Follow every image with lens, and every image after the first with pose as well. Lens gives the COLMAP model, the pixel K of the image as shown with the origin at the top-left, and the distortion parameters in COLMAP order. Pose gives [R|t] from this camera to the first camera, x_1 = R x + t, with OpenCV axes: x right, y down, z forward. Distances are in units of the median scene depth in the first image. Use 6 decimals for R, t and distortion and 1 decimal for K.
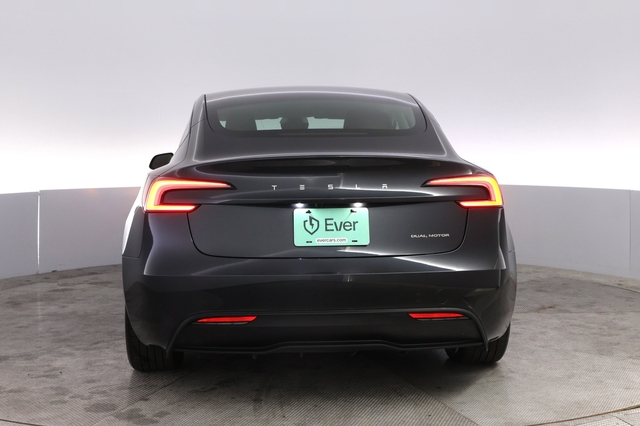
lens RADIAL K [[631.0, 0, 318.2], [0, 631.0, 214.1], [0, 0, 1]] dist [-0.047098, 0.000000]
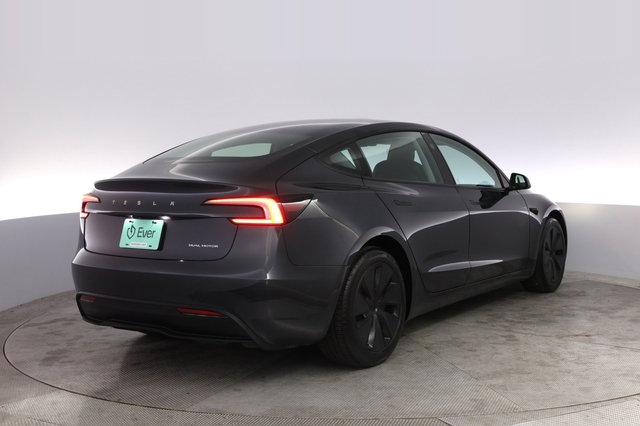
lens RADIAL K [[533.5, 0, 325.5], [0, 533.5, 218.6], [0, 0, 1]] dist [-0.018870, -0.002469]
pose [[0.914070, 0.042548, -0.403319, 0.377316], [-0.045455, 0.998964, 0.002367, -0.014572], [0.403002, 0.016170, 0.915056, 0.073551]]
